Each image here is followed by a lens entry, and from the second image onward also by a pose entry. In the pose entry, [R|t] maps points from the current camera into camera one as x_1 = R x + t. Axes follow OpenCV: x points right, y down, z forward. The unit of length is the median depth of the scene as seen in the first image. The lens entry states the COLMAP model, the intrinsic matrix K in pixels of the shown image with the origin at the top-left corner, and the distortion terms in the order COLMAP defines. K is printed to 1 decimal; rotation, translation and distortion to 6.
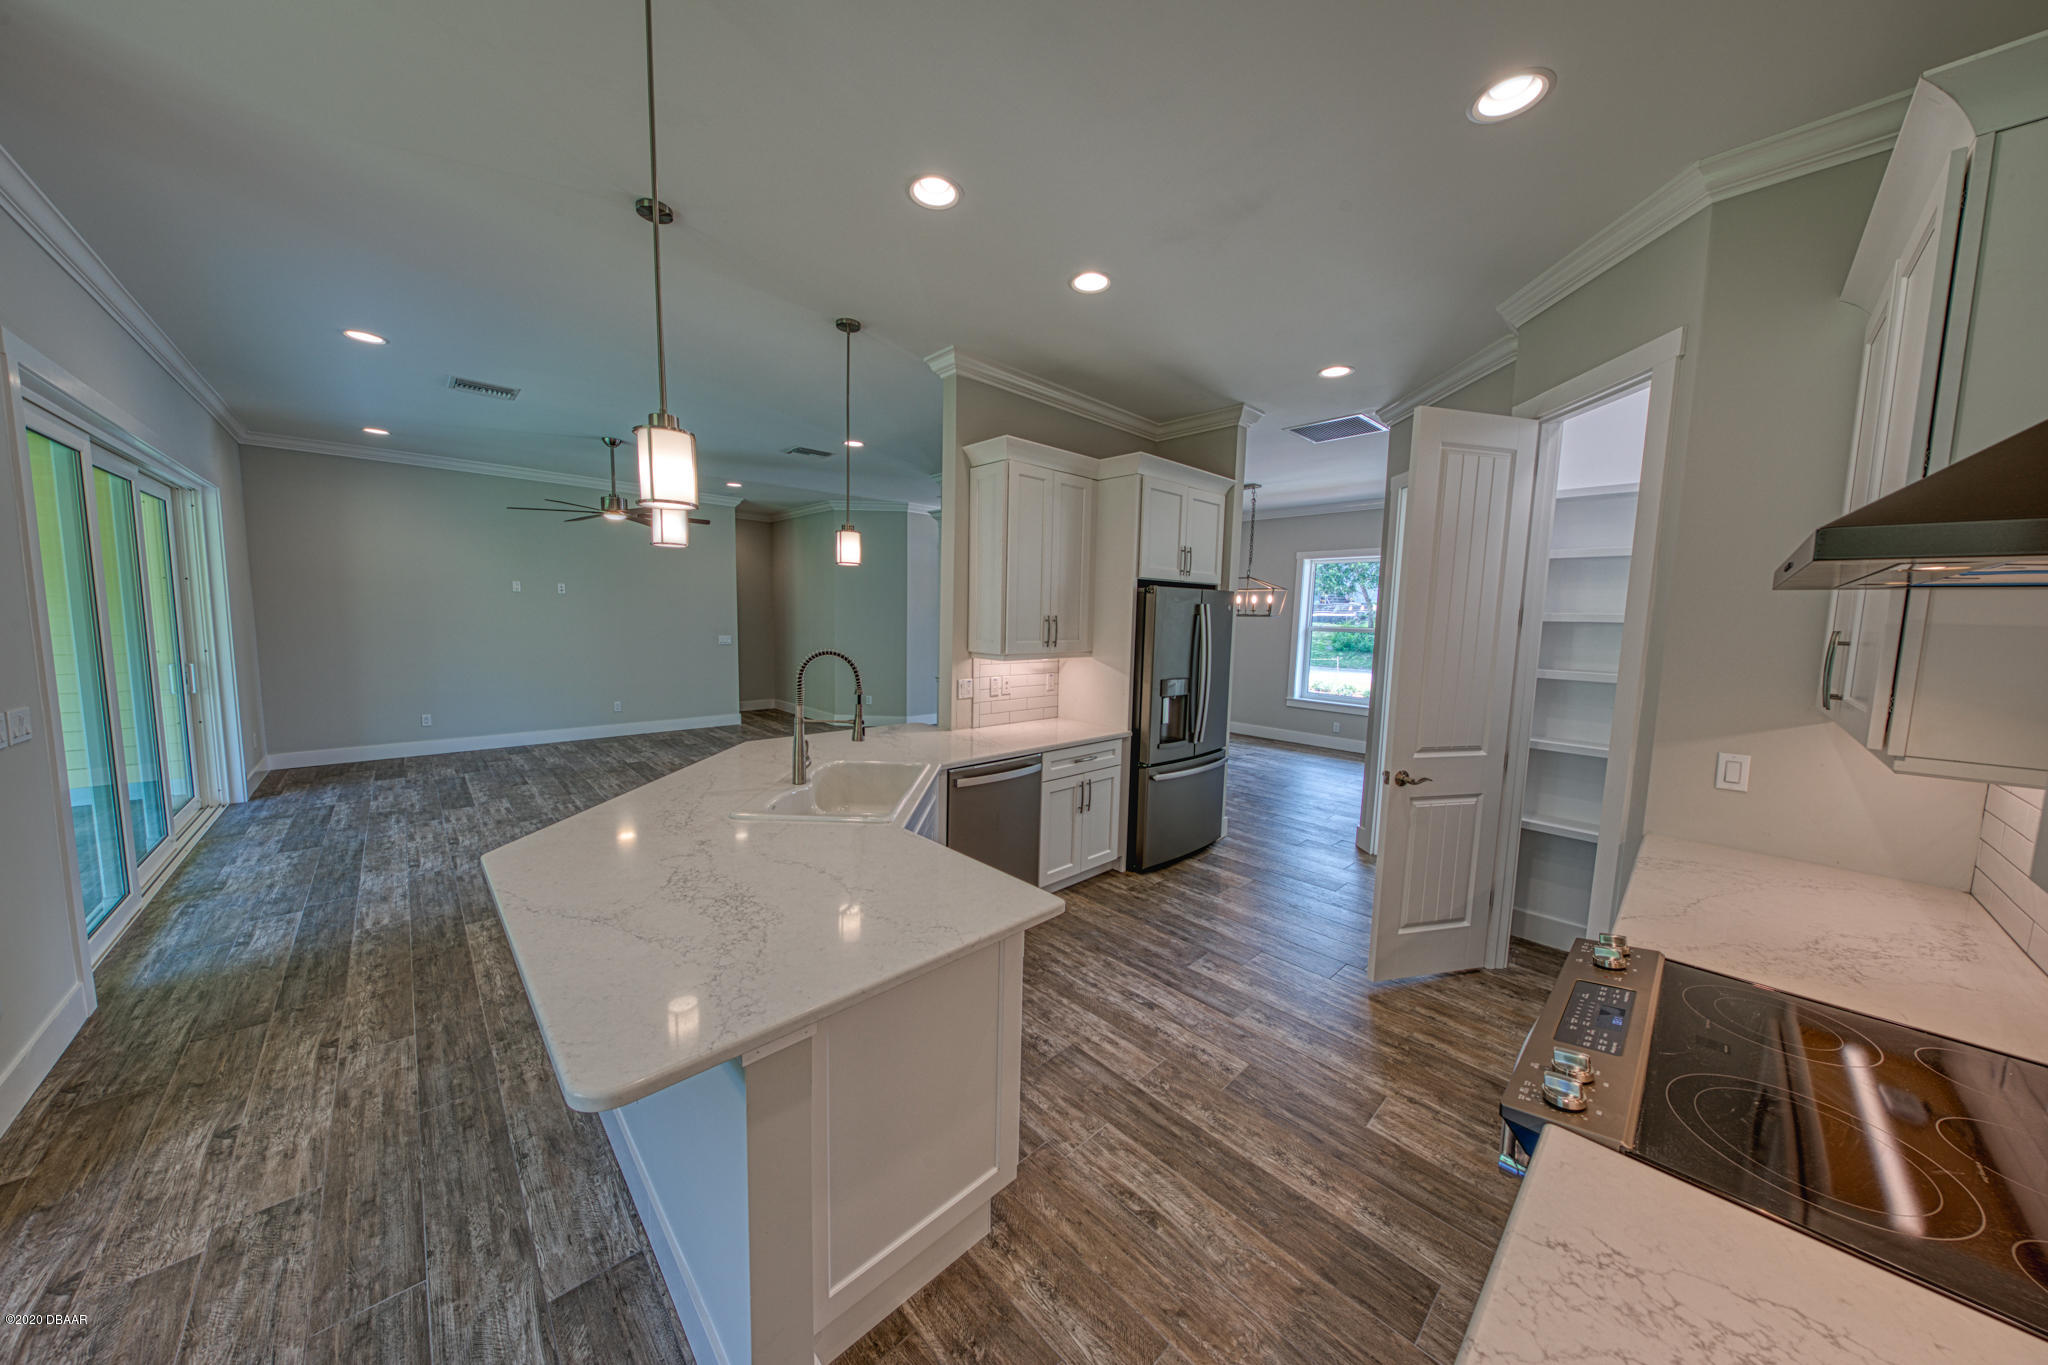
lens RADIAL K [[657.2, 0, 1009.8], [0, 657.2, 677.7], [0, 0, 1]] dist [-0.000273, -0.001985]
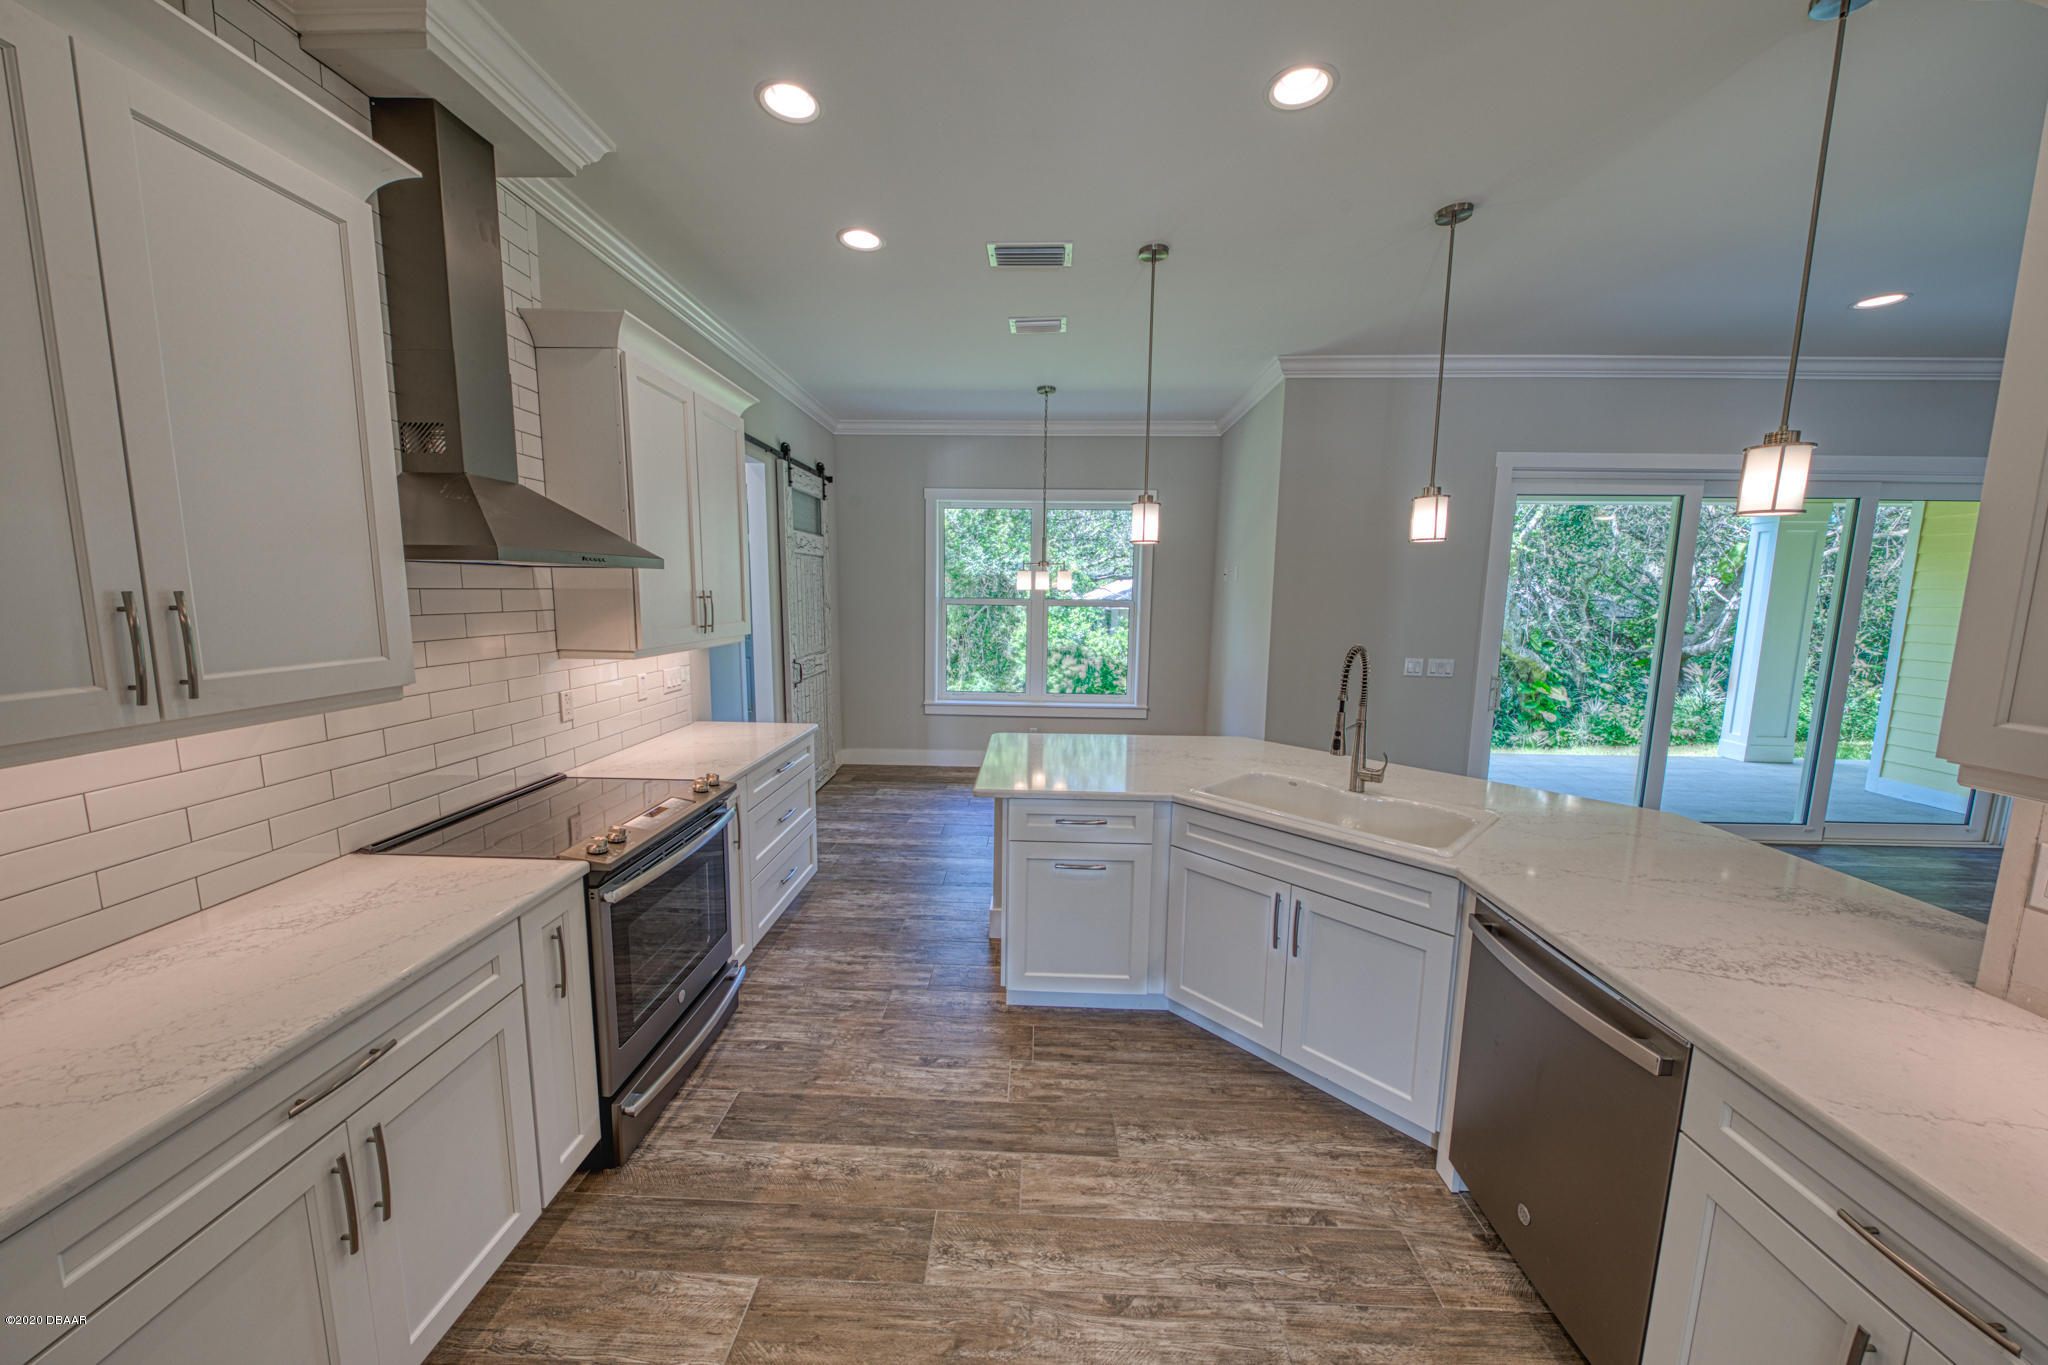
lens RADIAL K [[698.3, 0, 1018.3], [0, 698.3, 679.3], [0, 0, 1]] dist [0.001817, -0.000379]
pose [[-0.703548, 0.058465, -0.708238, 0.813224], [-0.098934, 0.978847, 0.179082, -0.140430], [0.703727, 0.196062, -0.682882, 1.531476]]
